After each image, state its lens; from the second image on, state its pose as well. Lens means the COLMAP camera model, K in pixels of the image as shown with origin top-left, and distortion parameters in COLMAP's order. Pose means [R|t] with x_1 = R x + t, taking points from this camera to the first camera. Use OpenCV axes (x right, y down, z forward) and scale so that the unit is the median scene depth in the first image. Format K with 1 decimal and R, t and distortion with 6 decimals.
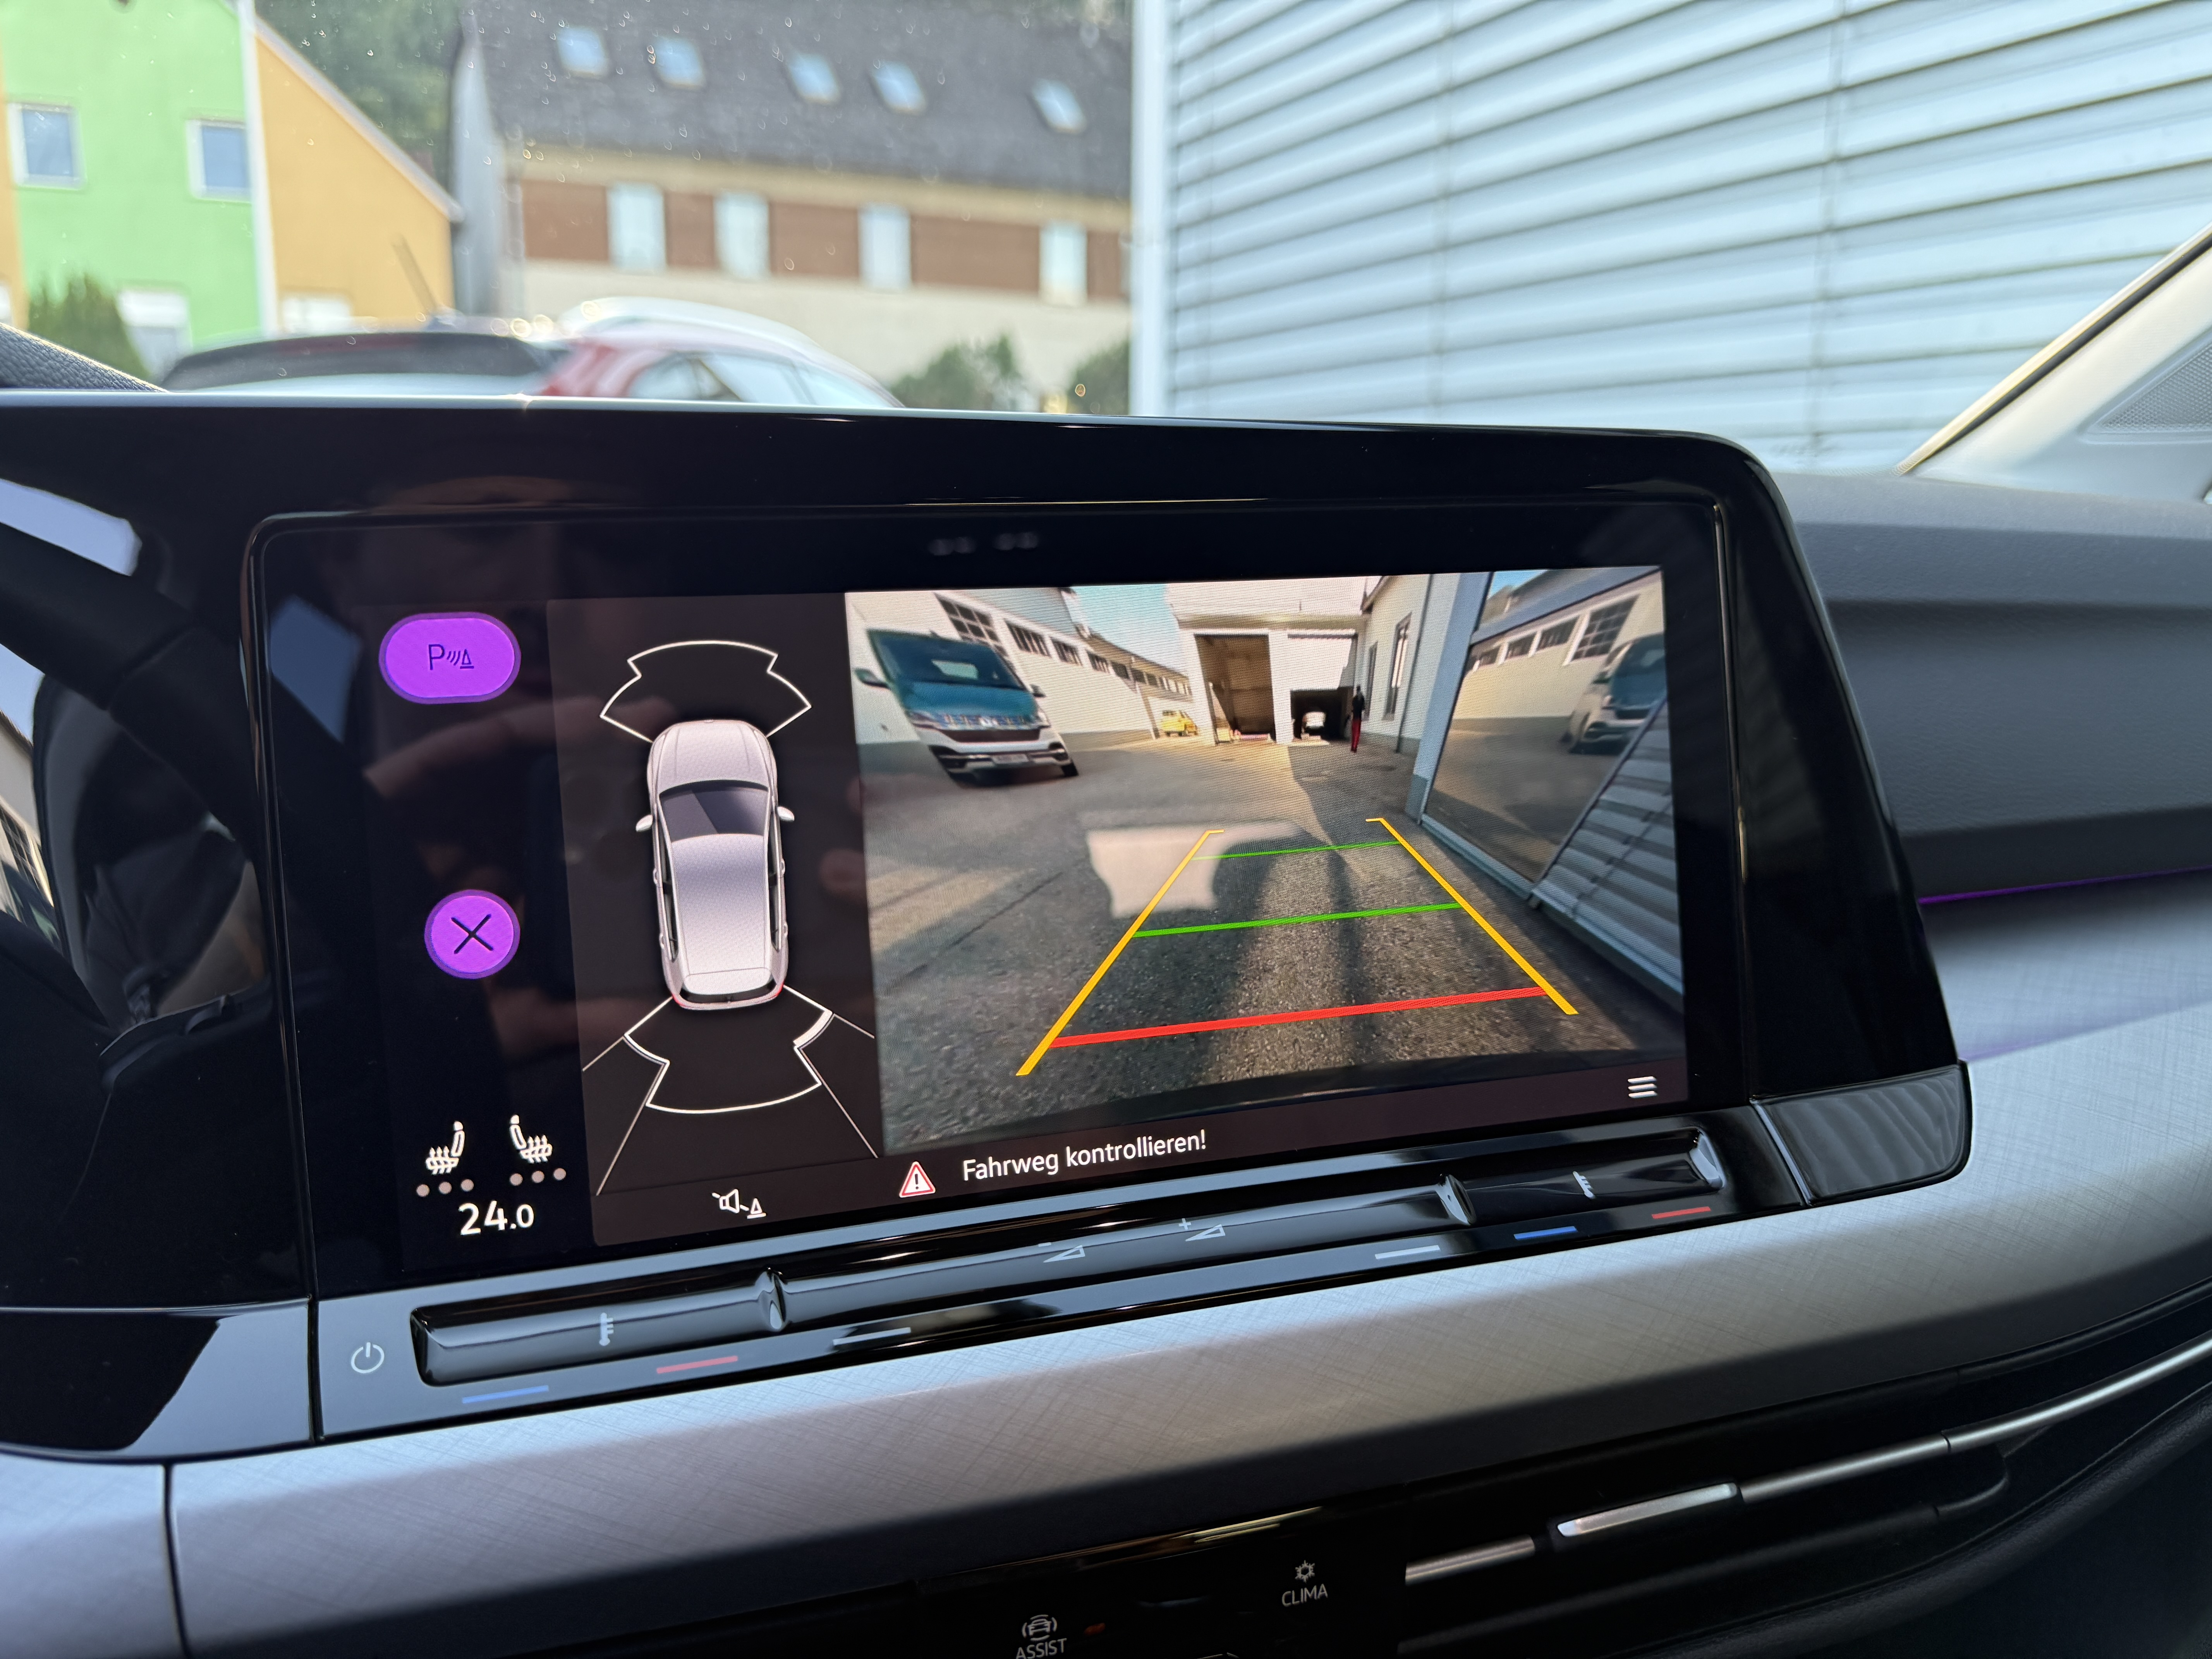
lens RADIAL K [[1626.6, 0, 1106.0], [0, 1626.6, 829.5], [0, 0, 1]] dist [-0.005446, -0.029706]
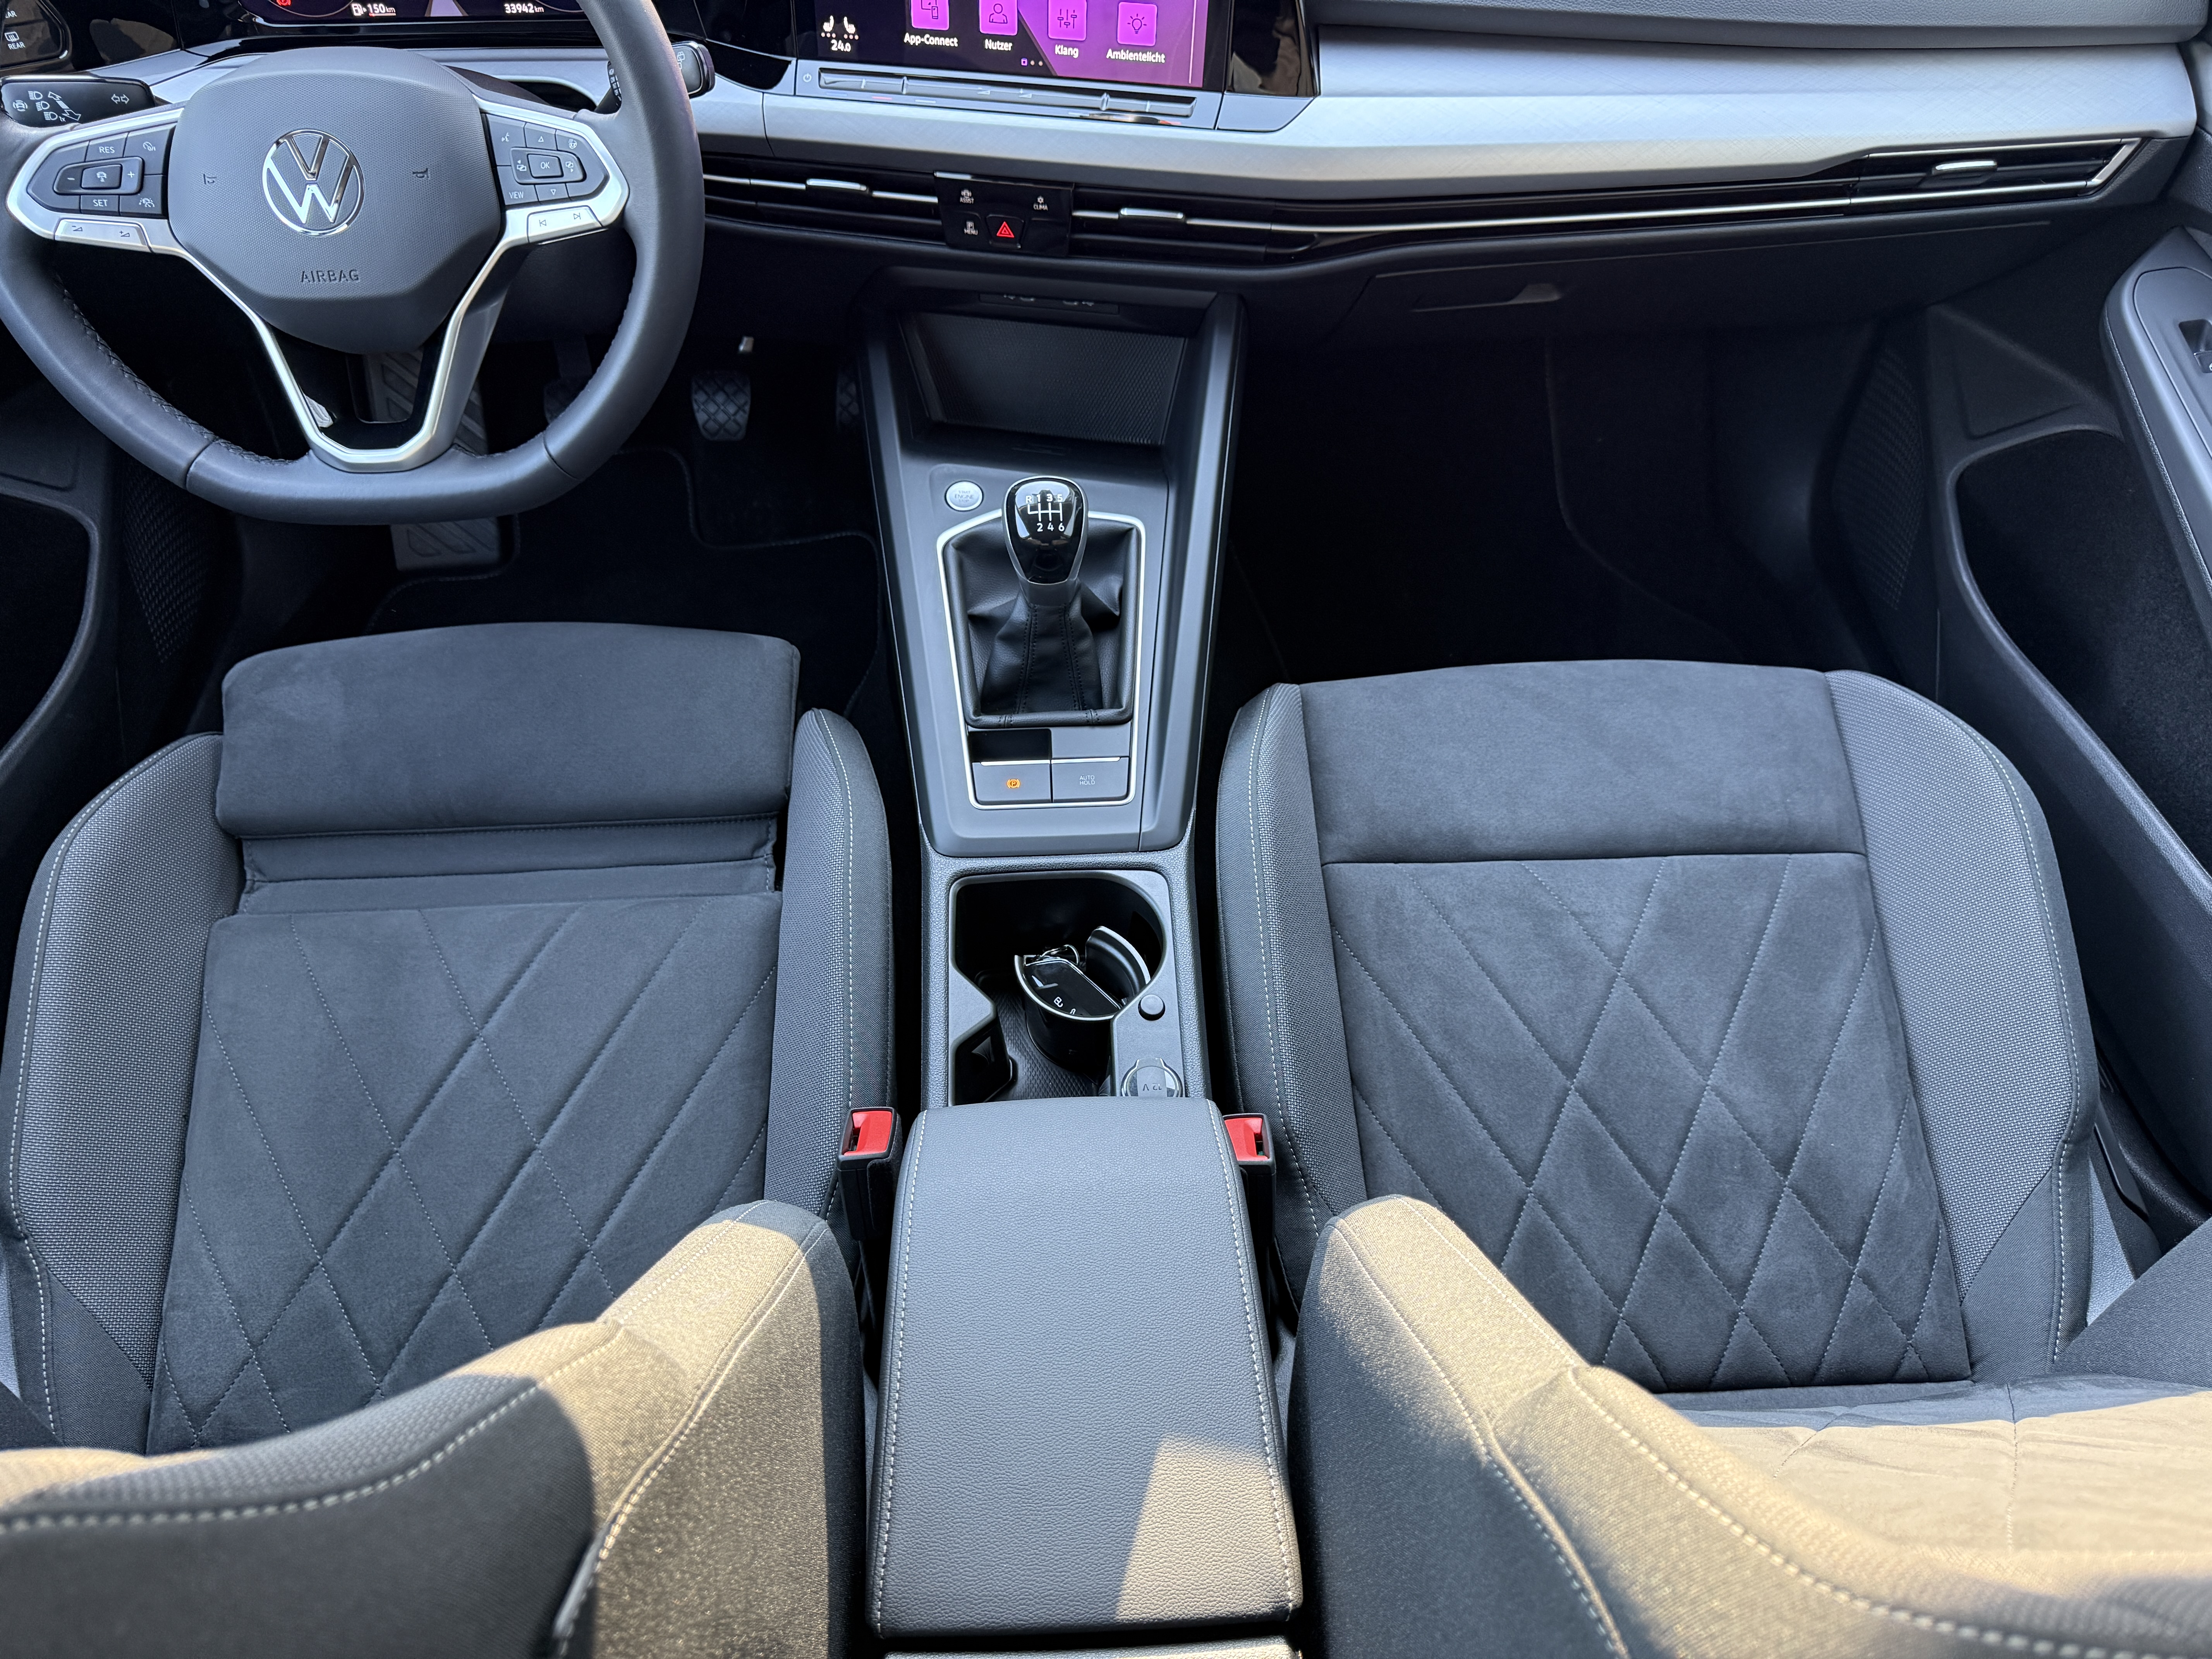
lens RADIAL K [[1579.1, 0, 1101.4], [0, 1579.1, 833.9], [0, 0, 1]] dist [0.000054, -0.006874]
pose [[0.905775, 0.341130, -0.251398, 1.519122], [-0.108227, 0.759810, 0.641074, -0.695170], [0.409705, -0.553461, 0.725137, -2.142935]]
